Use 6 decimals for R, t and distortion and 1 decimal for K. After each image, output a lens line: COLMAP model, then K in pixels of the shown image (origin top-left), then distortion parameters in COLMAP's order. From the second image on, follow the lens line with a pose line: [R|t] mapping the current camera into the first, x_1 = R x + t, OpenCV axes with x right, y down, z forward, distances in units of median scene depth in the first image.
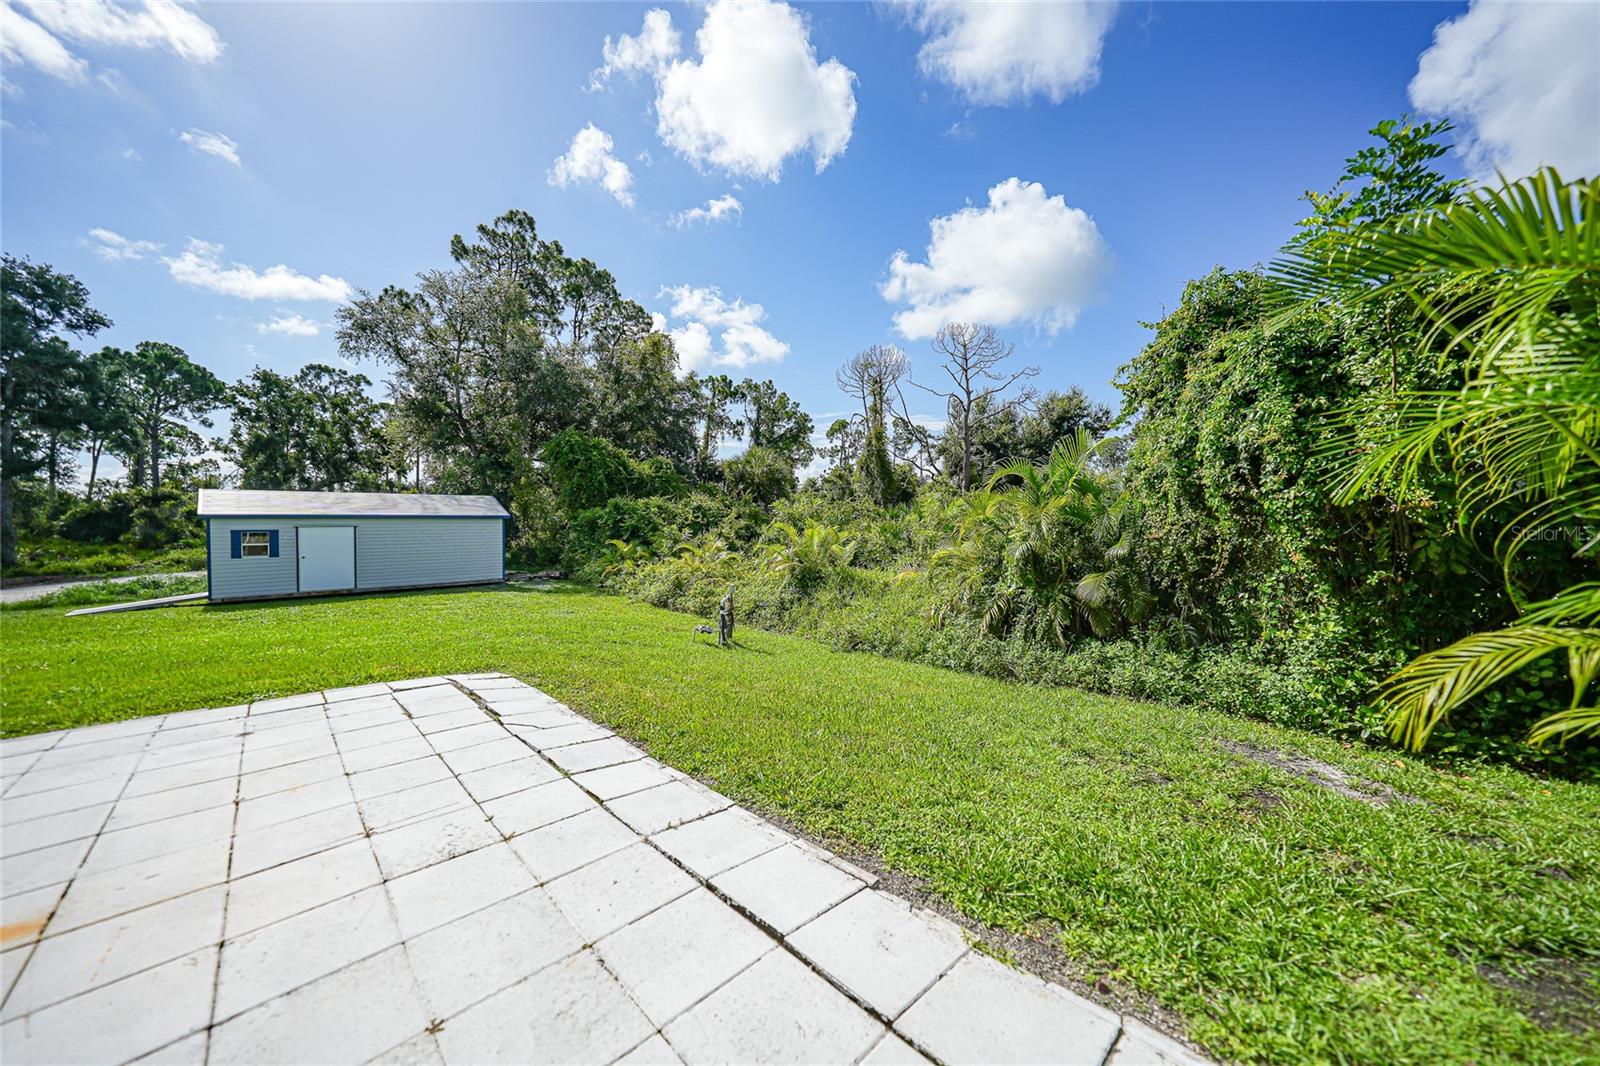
lens RADIAL K [[555.2, 0, 800.2], [0, 555.2, 531.1], [0, 0, 1]] dist [-0.021065, 0.004023]
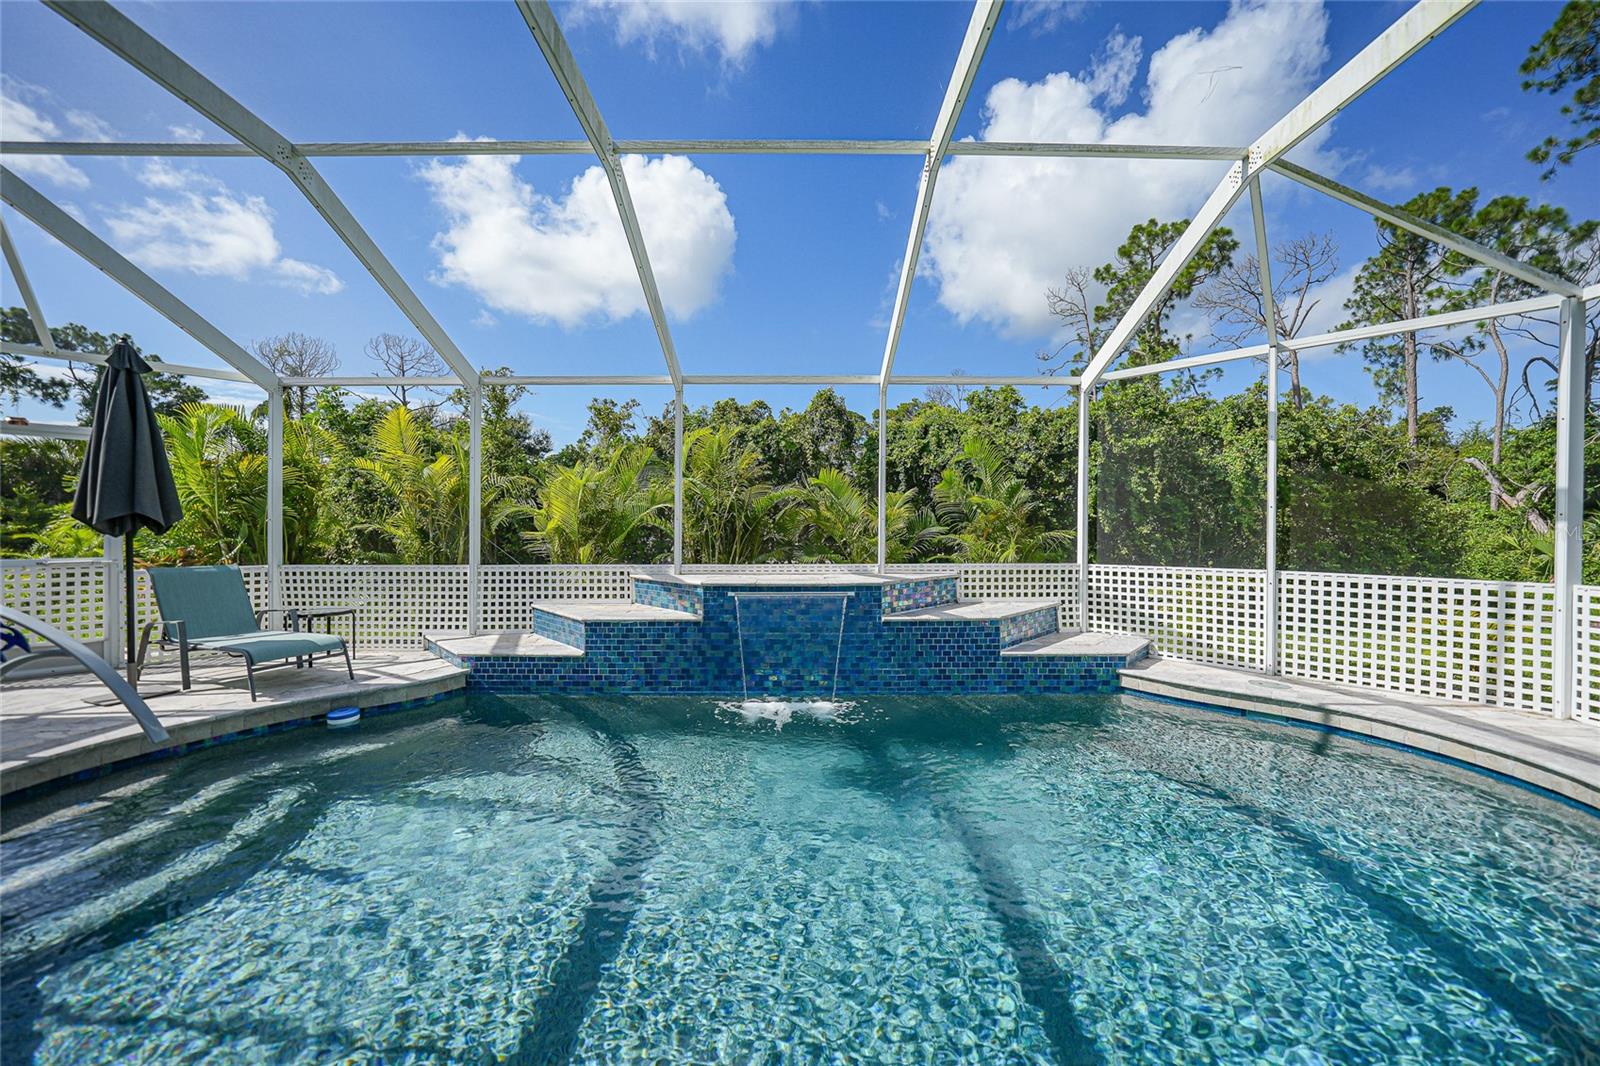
lens RADIAL K [[555.2, 0, 801.3], [0, 555.2, 529.2], [0, 0, 1]] dist [-0.021065, 0.004023]
pose [[0.686413, 0.006016, 0.727187, 0.040126], [0.003333, 0.999929, -0.011419, 0.000697], [-0.727204, 0.010262, 0.686345, -0.152680]]
